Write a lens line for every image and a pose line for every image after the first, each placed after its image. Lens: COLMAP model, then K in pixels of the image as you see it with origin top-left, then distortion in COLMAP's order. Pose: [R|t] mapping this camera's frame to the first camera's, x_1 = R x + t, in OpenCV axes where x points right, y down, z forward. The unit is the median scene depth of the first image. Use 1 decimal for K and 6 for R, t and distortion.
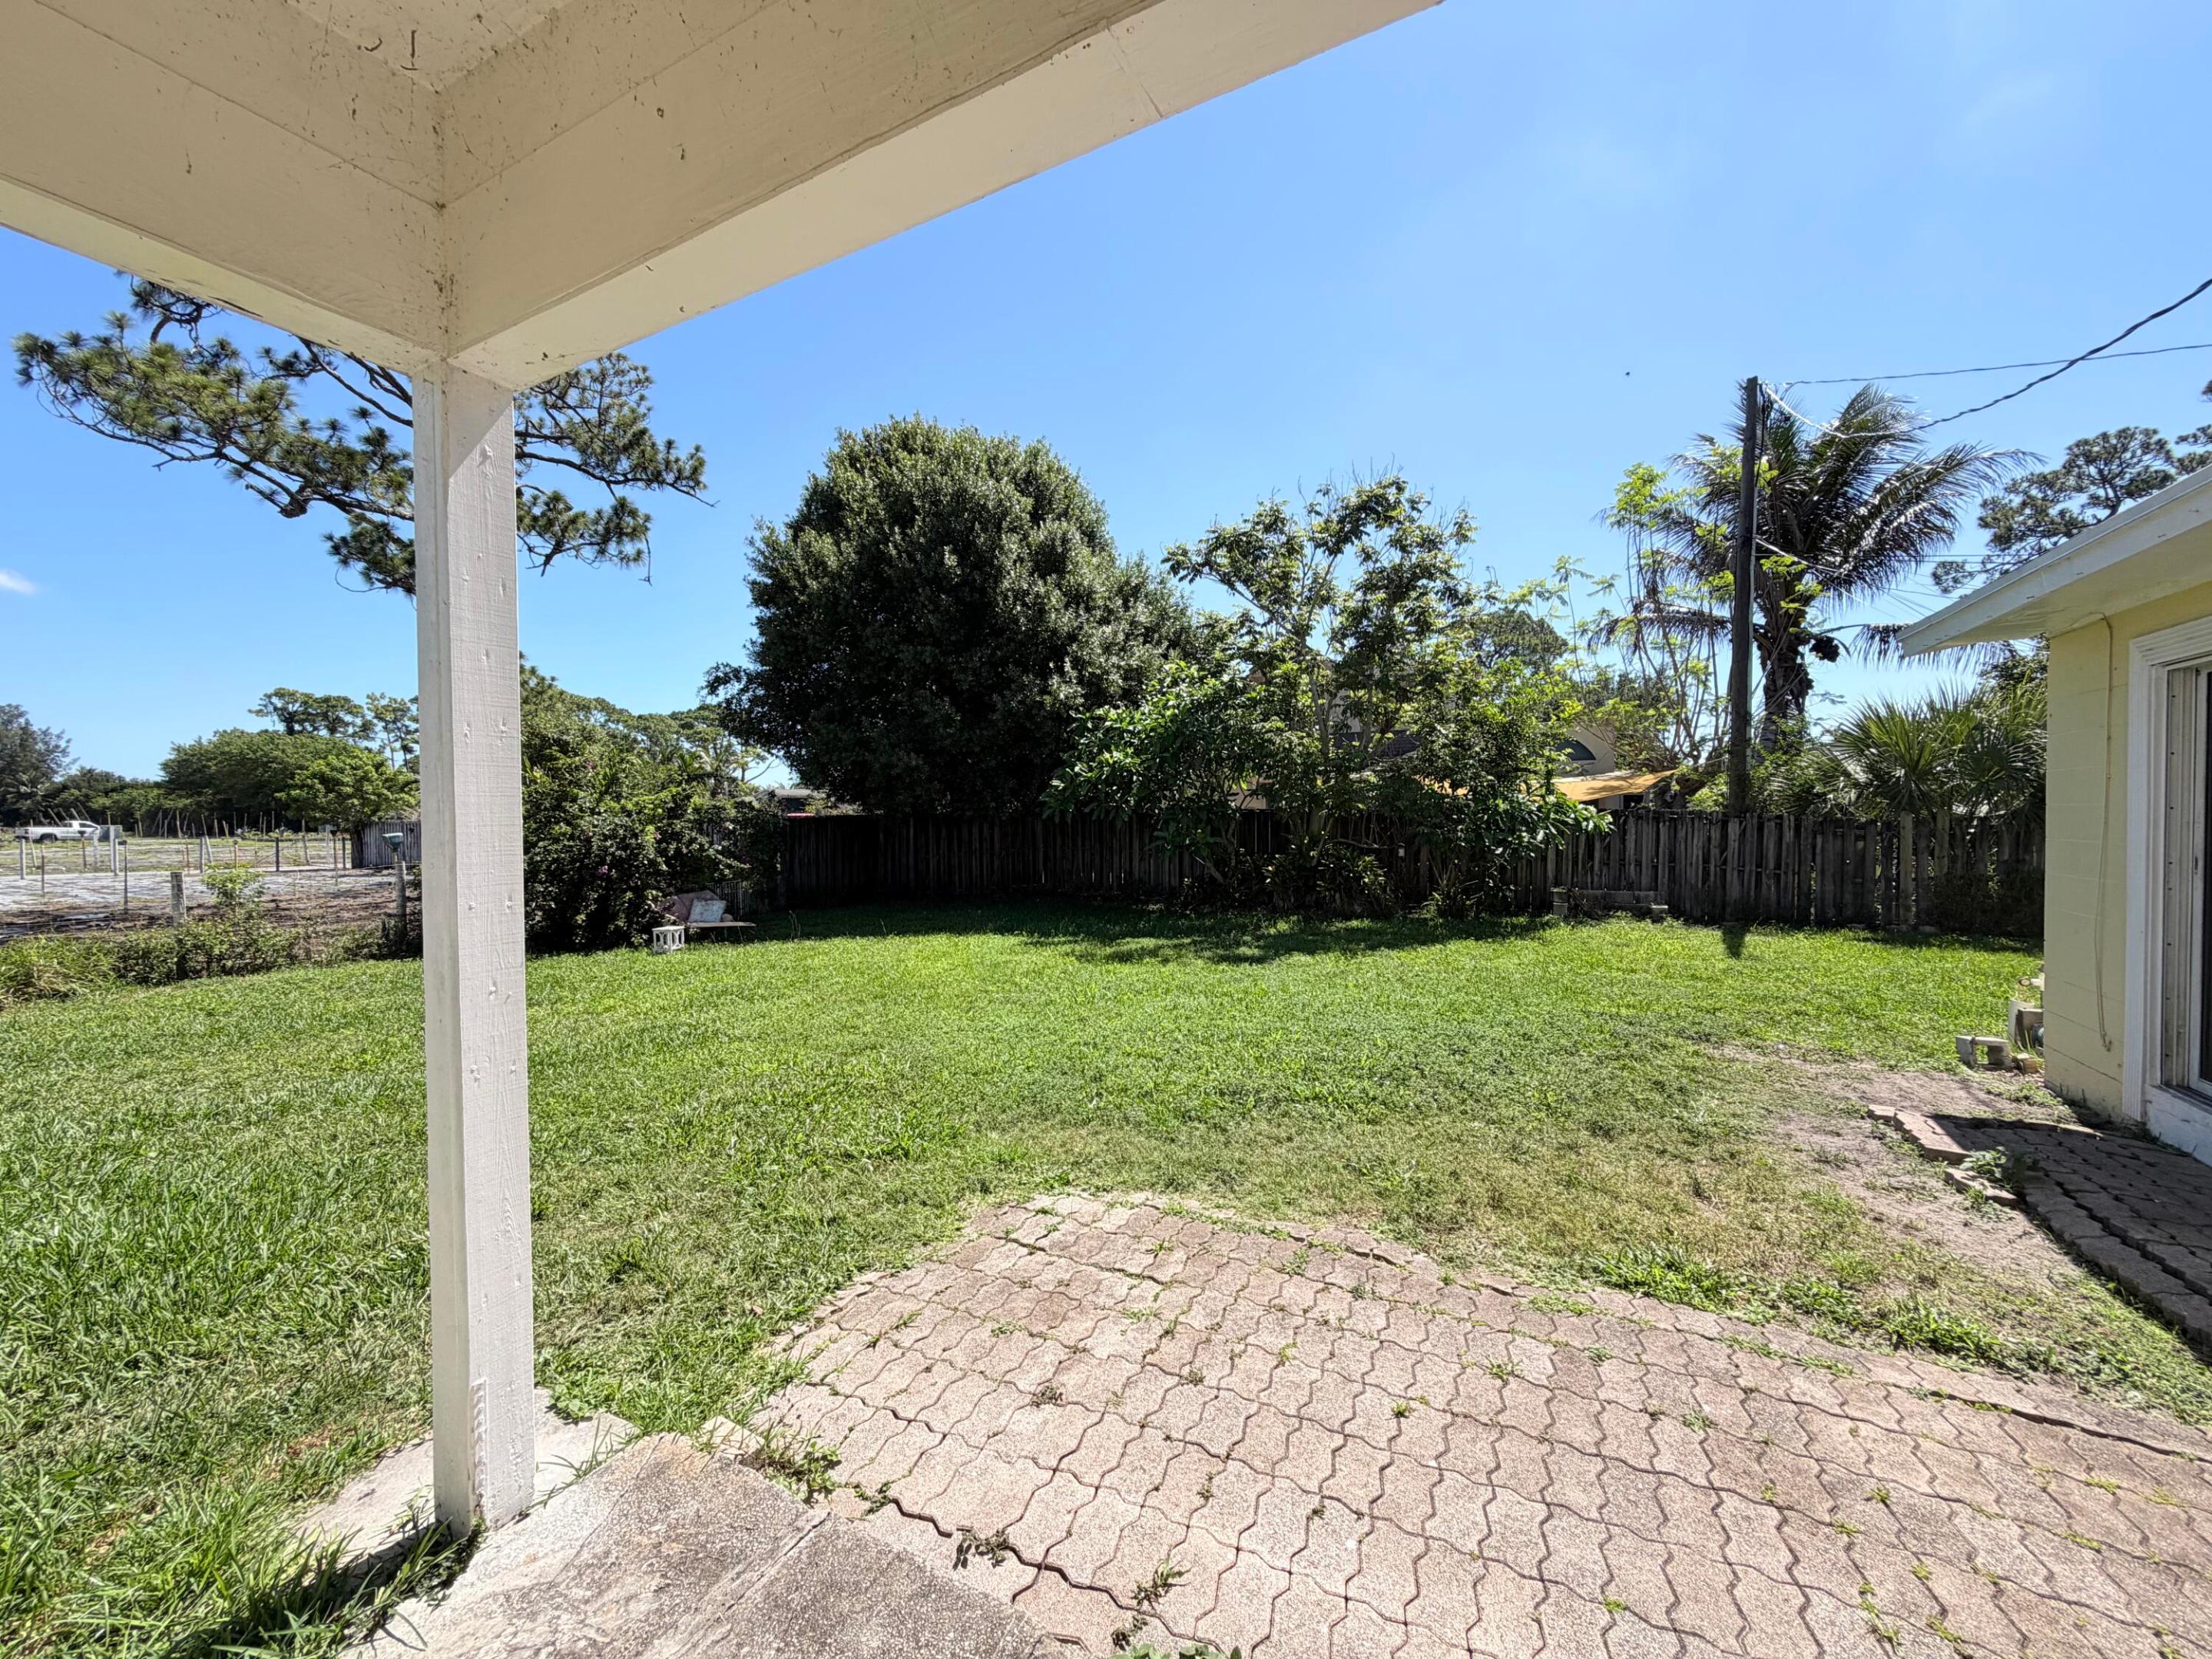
lens RADIAL K [[880.9, 0, 1100.9], [0, 880.9, 834.9], [0, 0, 1]] dist [-0.000830, 0.000226]
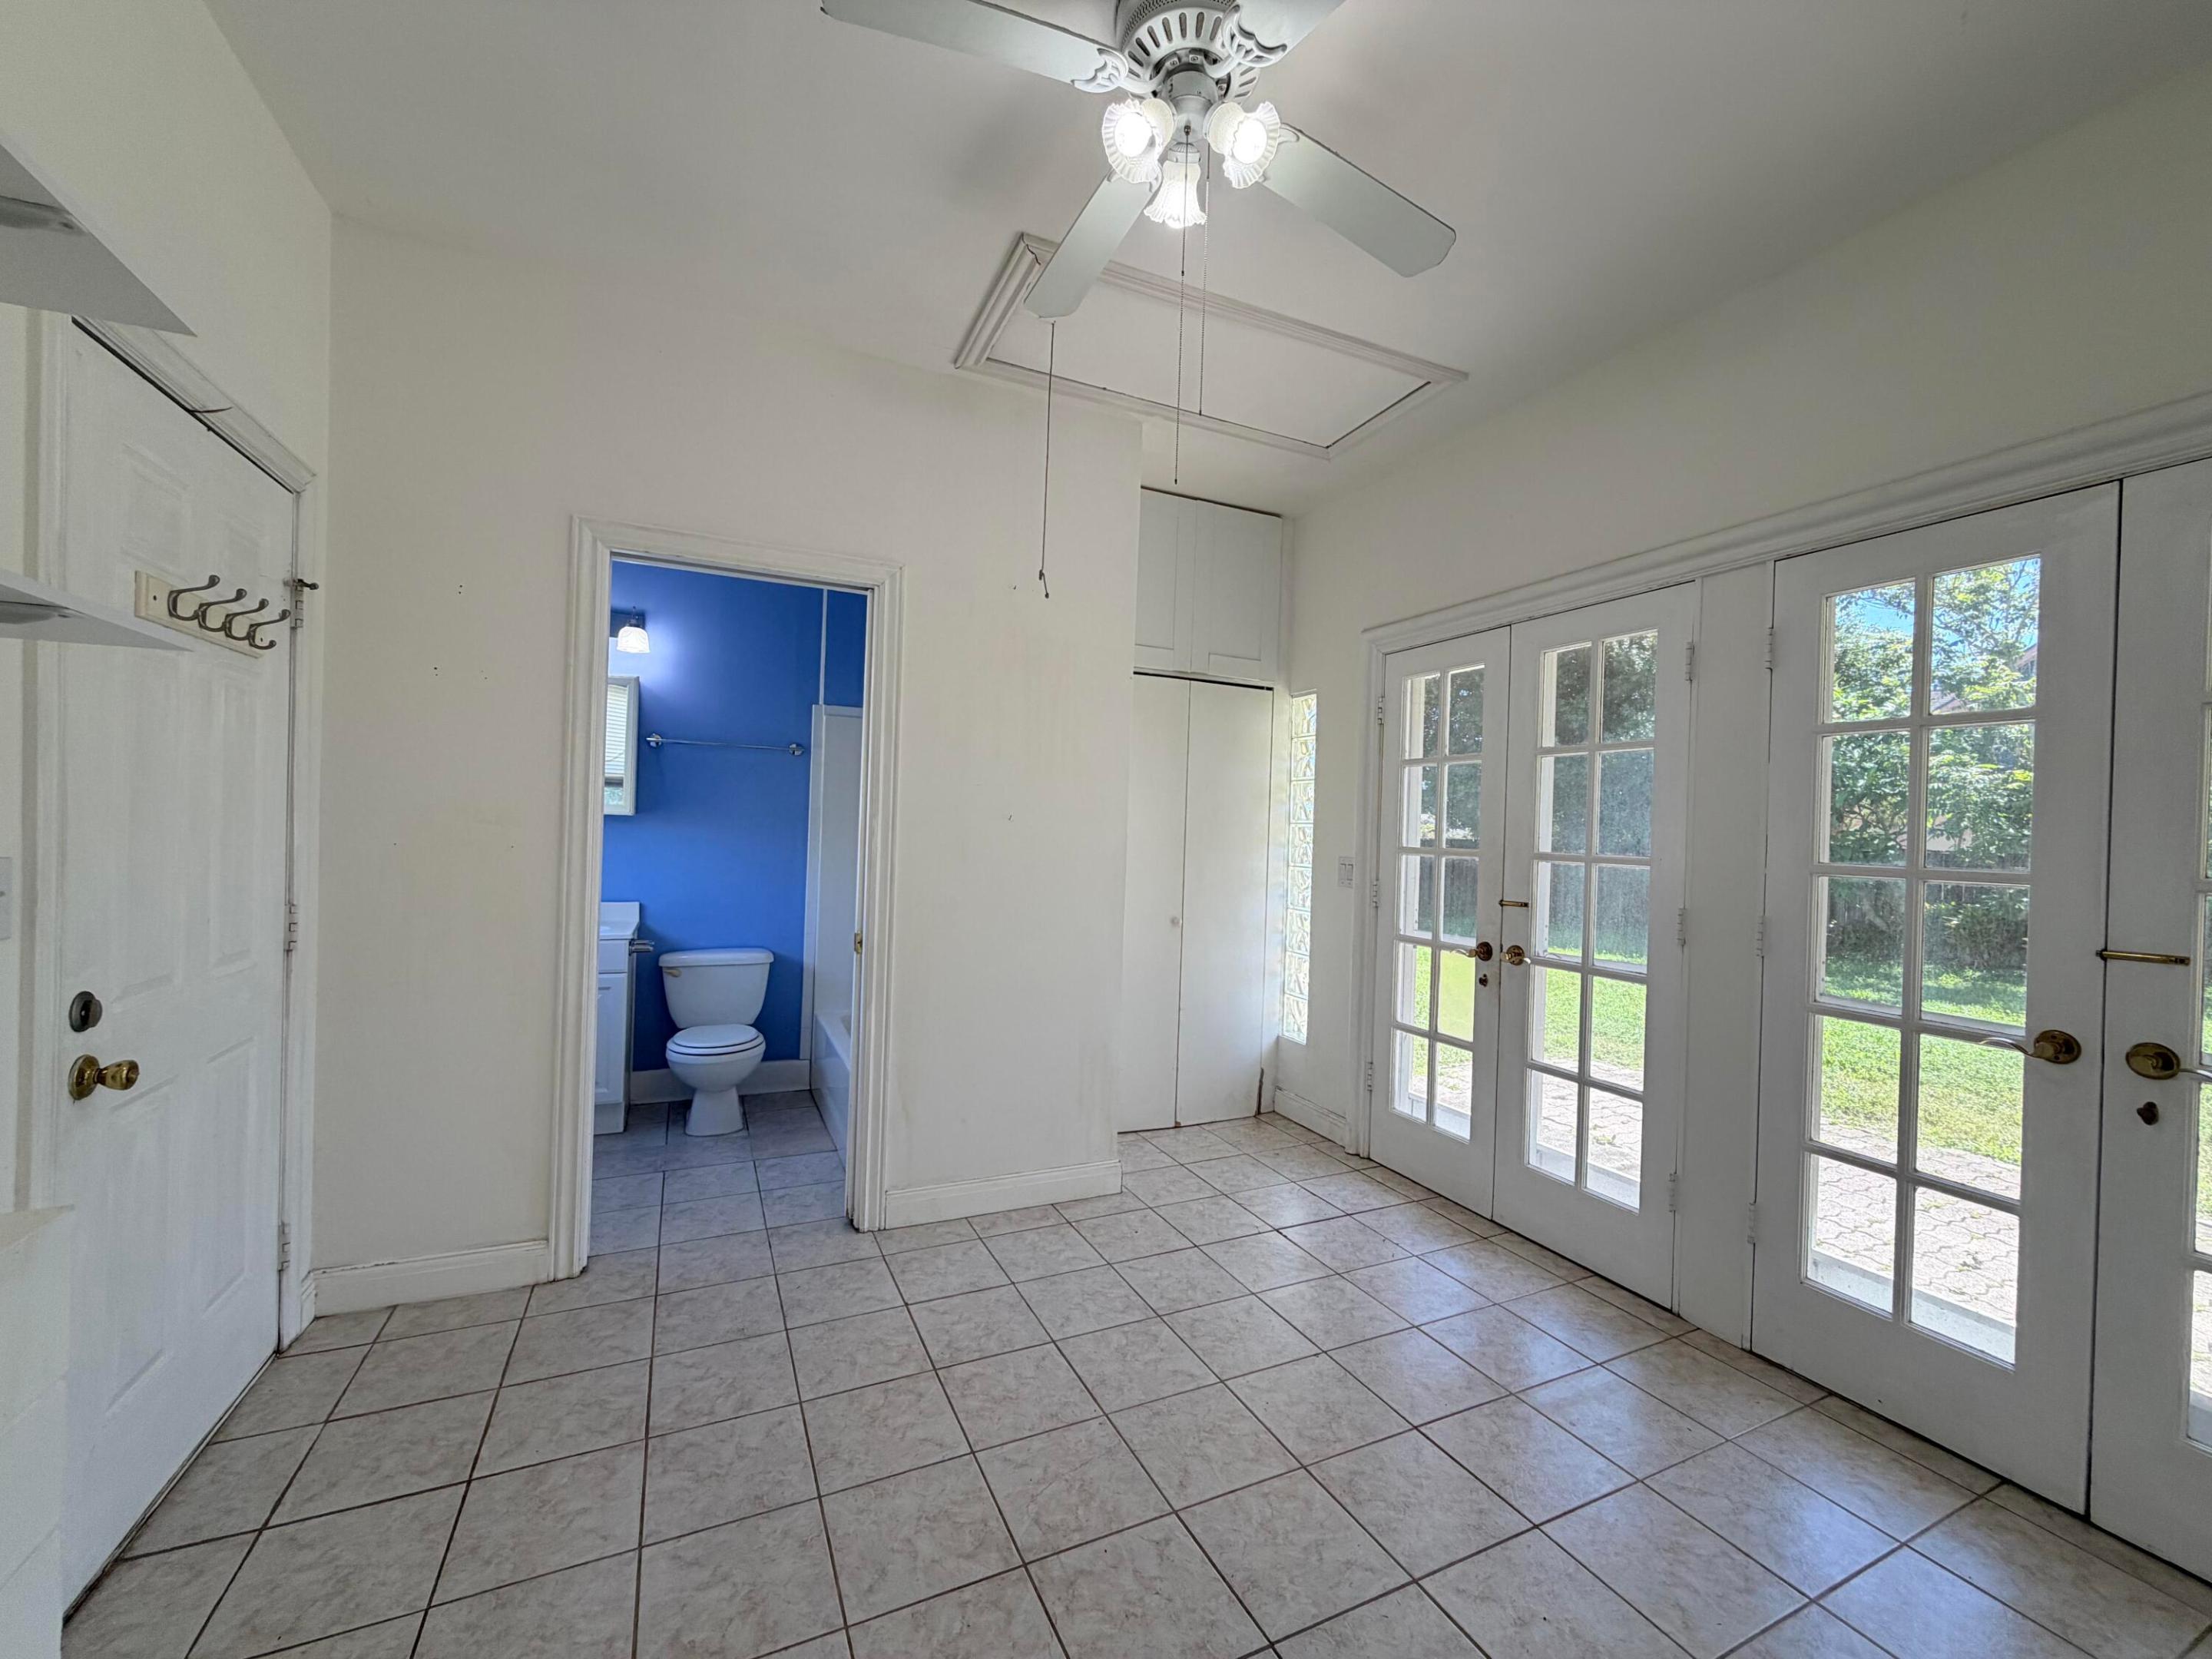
lens RADIAL K [[880.9, 0, 1093.4], [0, 880.9, 829.5], [0, 0, 1]] dist [-0.000830, 0.000226]
pose [[0.783195, 0.034891, -0.620796, 0.079646], [-0.053269, 0.998519, -0.011083, 0.006611], [0.619490, 0.041749, 0.783894, -0.296464]]
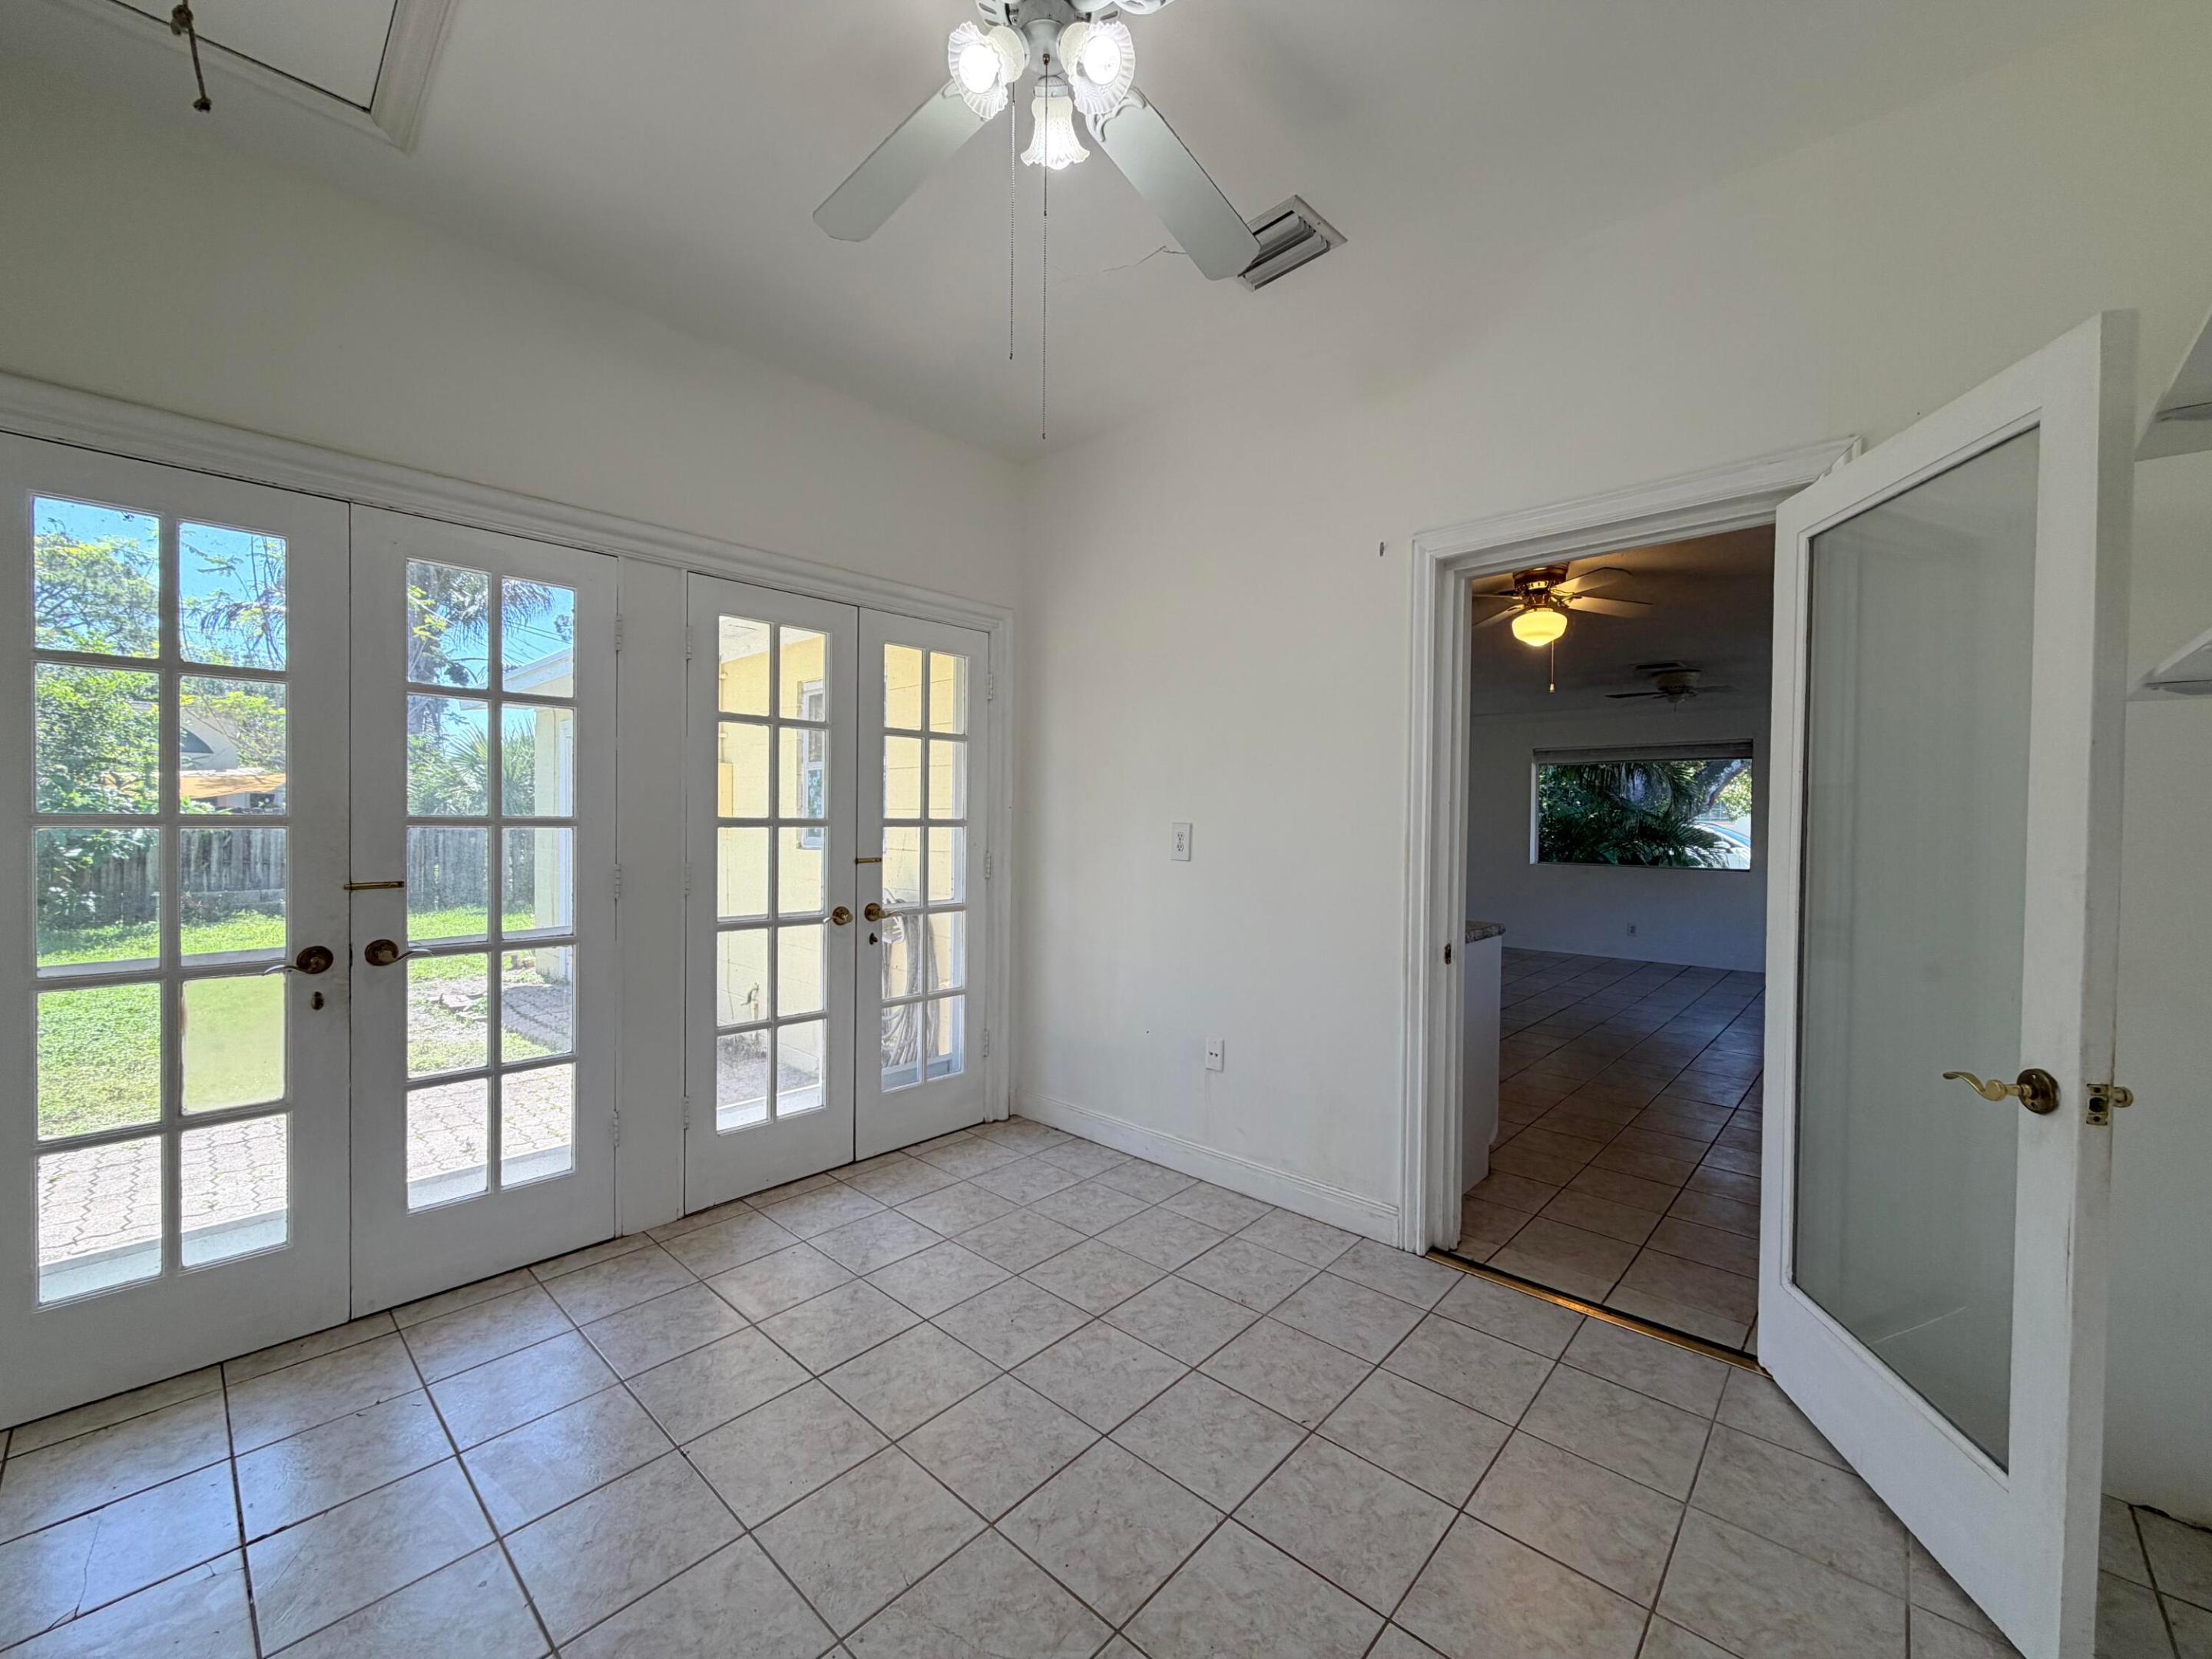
lens RADIAL K [[880.9, 0, 1094.9], [0, 880.9, 837.3], [0, 0, 1]] dist [-0.000830, 0.000226]
pose [[0.271290, -0.005927, 0.962479, -0.115500], [0.009368, 0.999950, 0.003517, 0.010668], [-0.962452, 0.008062, 0.271332, -0.211680]]
